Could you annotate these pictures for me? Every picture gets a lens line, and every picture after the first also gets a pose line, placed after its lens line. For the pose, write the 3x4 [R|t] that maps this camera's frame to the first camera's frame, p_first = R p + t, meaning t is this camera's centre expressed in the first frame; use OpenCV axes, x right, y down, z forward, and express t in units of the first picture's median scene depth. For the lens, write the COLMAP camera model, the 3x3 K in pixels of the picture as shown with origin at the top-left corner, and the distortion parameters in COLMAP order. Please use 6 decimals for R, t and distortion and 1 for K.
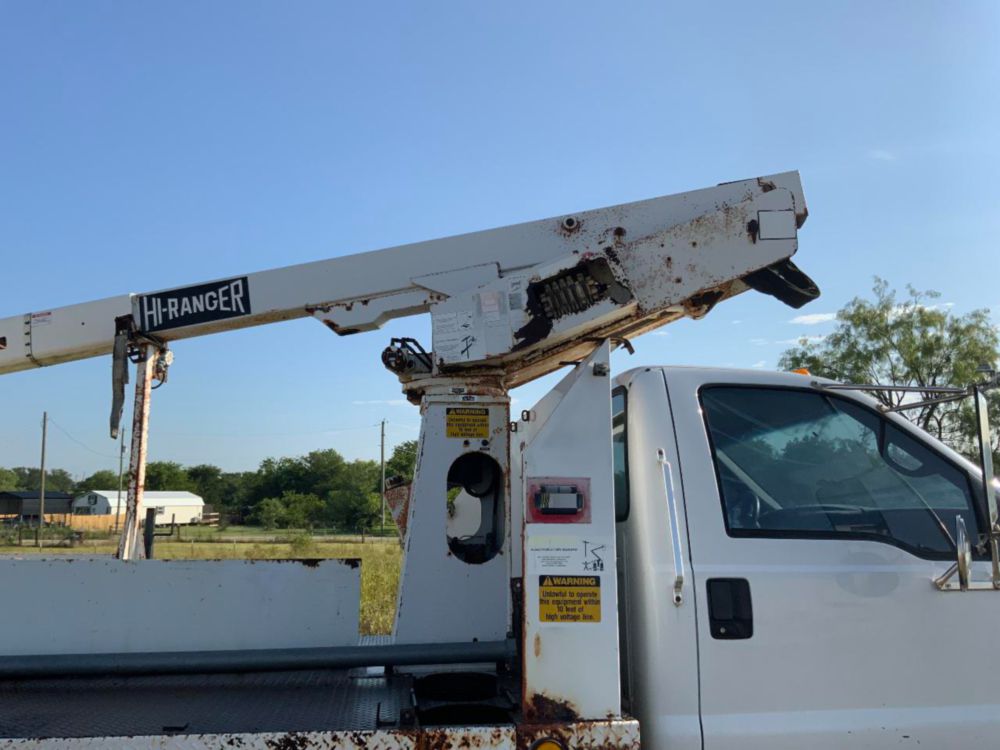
lens RADIAL K [[829.8, 0, 501.8], [0, 829.8, 371.1], [0, 0, 1]] dist [0.105511, -0.200869]
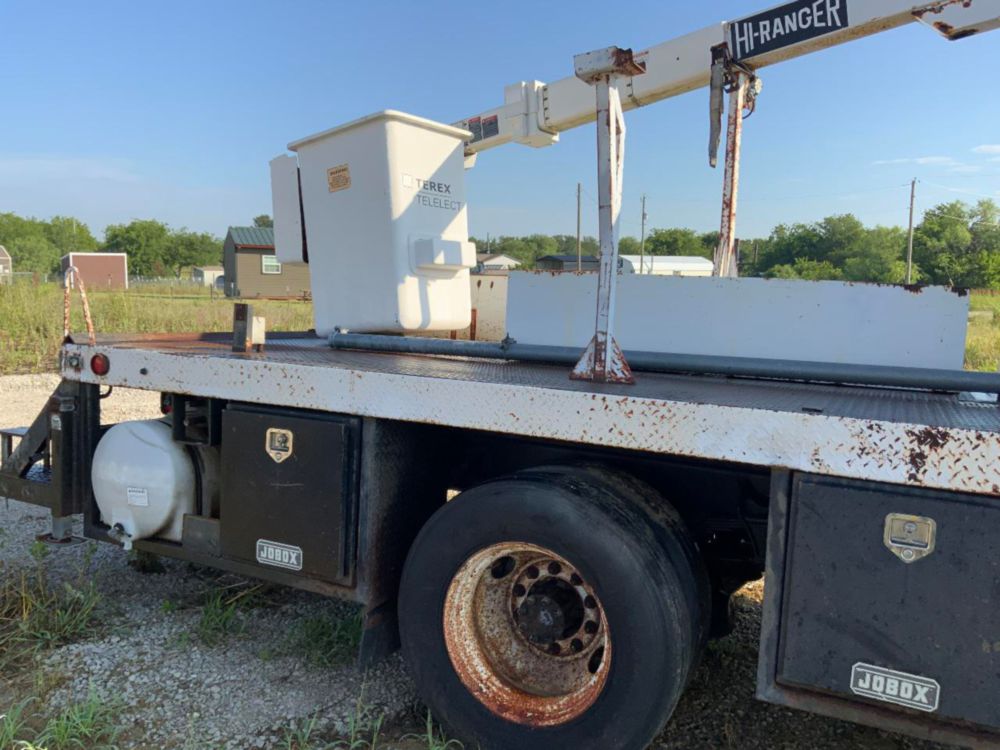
lens RADIAL K [[828.3, 0, 500.0], [0, 828.3, 375.0], [0, 0, 1]] dist [0.115966, -0.232793]
pose [[0.833767, 0.092164, -0.544370, -0.081897], [0.061626, 0.964273, 0.257641, 0.042785], [0.548667, -0.248360, 0.798299, -0.057302]]
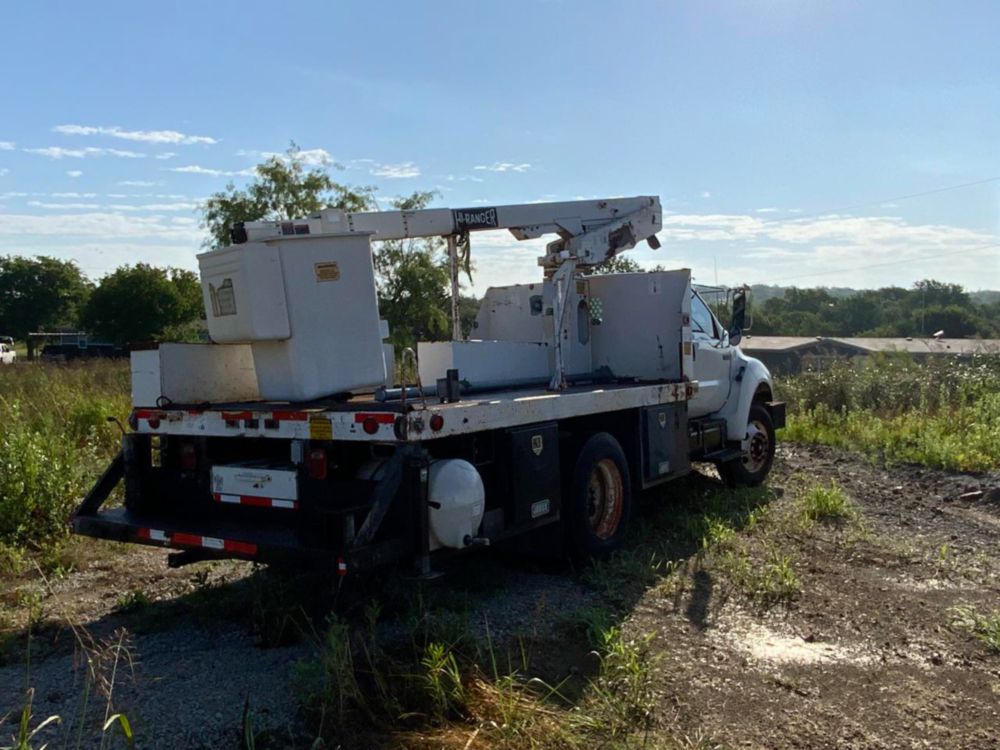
lens RADIAL K [[828.3, 0, 500.0], [0, 828.3, 375.0], [0, 0, 1]] dist [0.115966, -0.232793]
pose [[0.658253, -0.027421, 0.752298, -1.917476], [-0.129614, 0.980284, 0.149142, -0.017939], [-0.741555, -0.195681, 0.641720, -0.400261]]
